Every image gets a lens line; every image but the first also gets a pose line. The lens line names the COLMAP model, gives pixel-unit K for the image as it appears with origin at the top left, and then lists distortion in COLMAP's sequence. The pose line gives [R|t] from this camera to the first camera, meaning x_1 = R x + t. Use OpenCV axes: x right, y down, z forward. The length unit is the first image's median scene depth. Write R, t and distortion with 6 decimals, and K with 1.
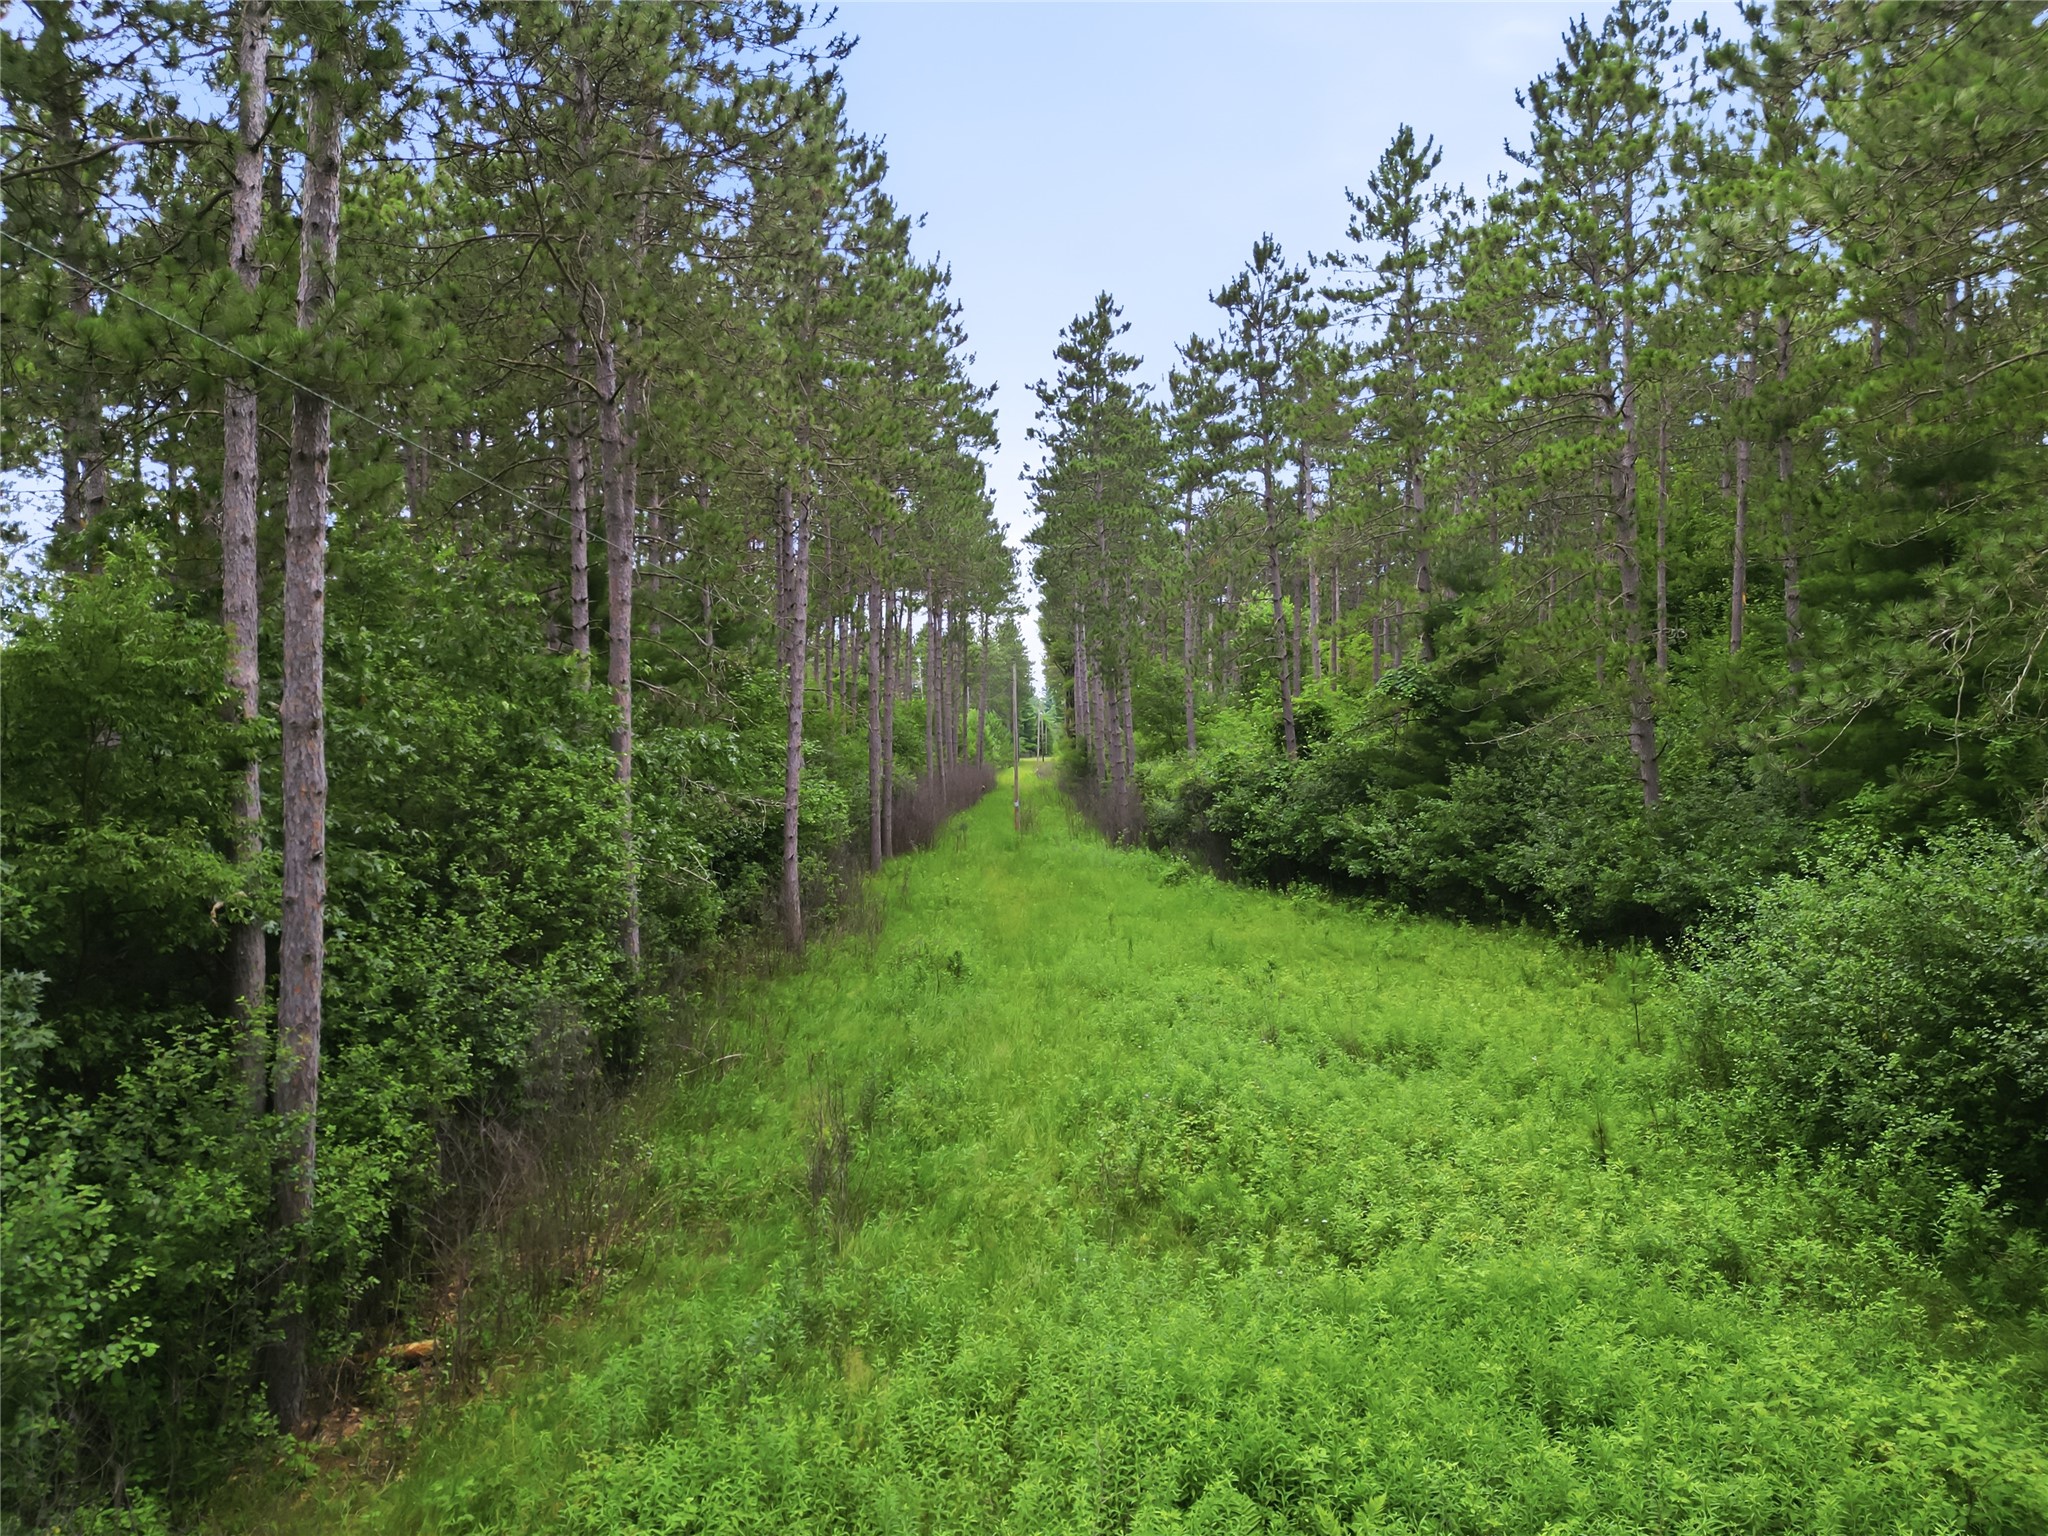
lens RADIAL K [[1425.6, 0, 1018.1], [0, 1425.6, 822.5], [0, 0, 1]] dist [0.060596, -0.044313]
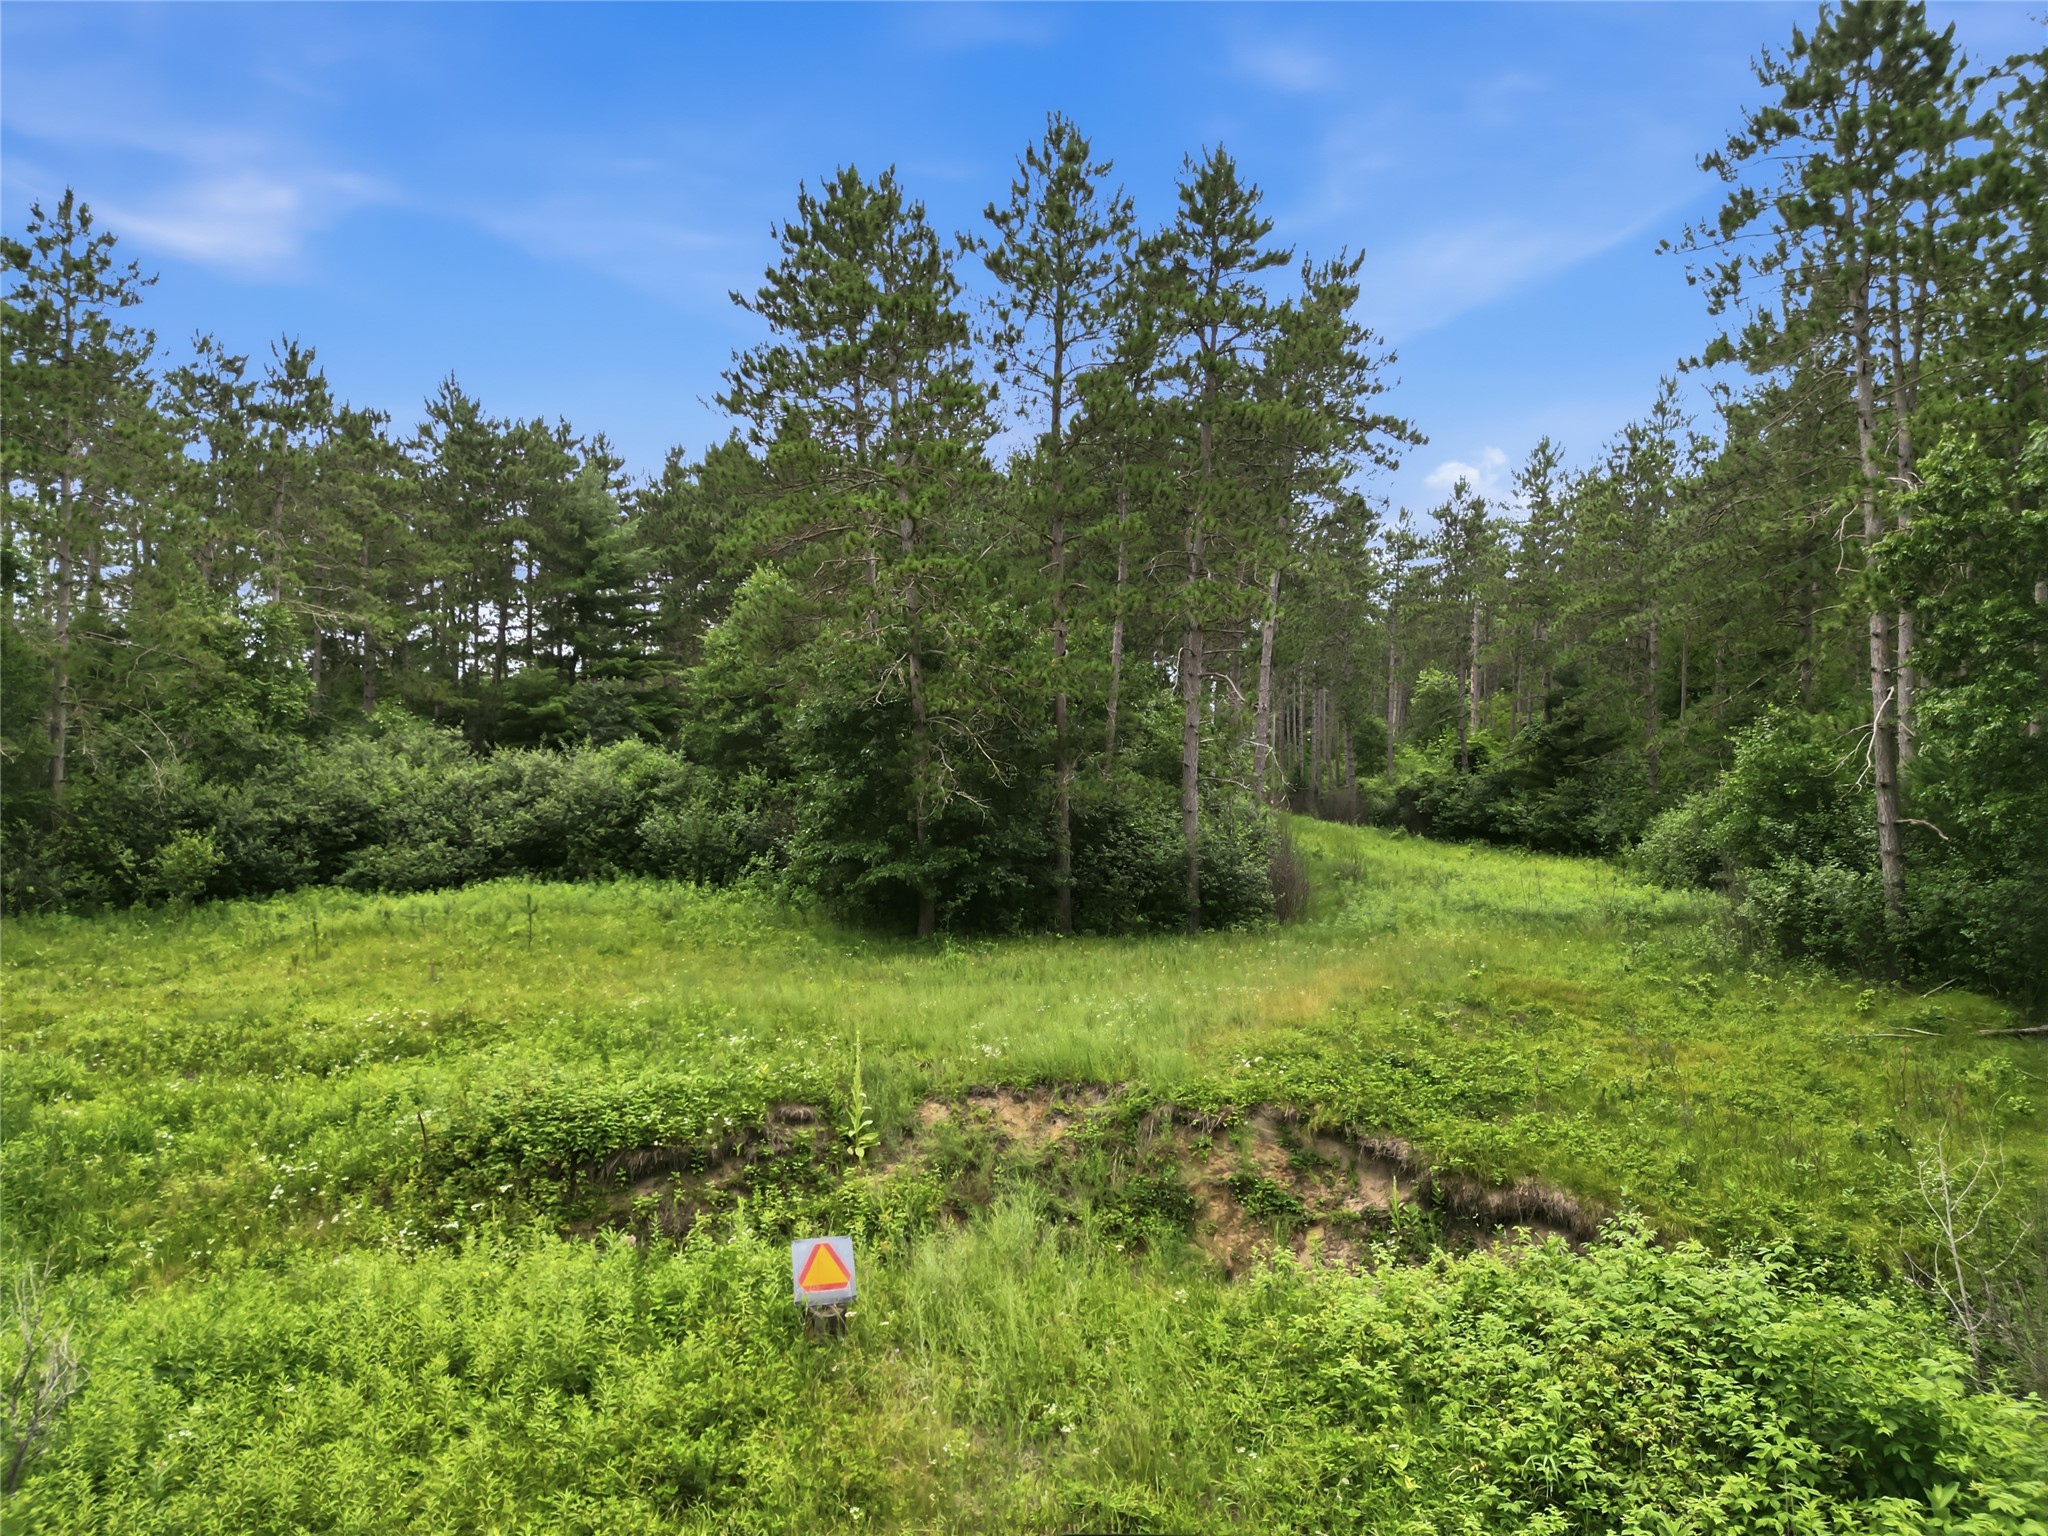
lens RADIAL K [[1425.6, 0, 1018.1], [0, 1425.6, 822.5], [0, 0, 1]] dist [0.060596, -0.044313]
pose [[0.996233, 0.044066, -0.074683, -0.227028], [-0.045747, 0.998733, -0.020949, 0.077743], [0.073665, 0.024286, 0.996987, -0.813440]]
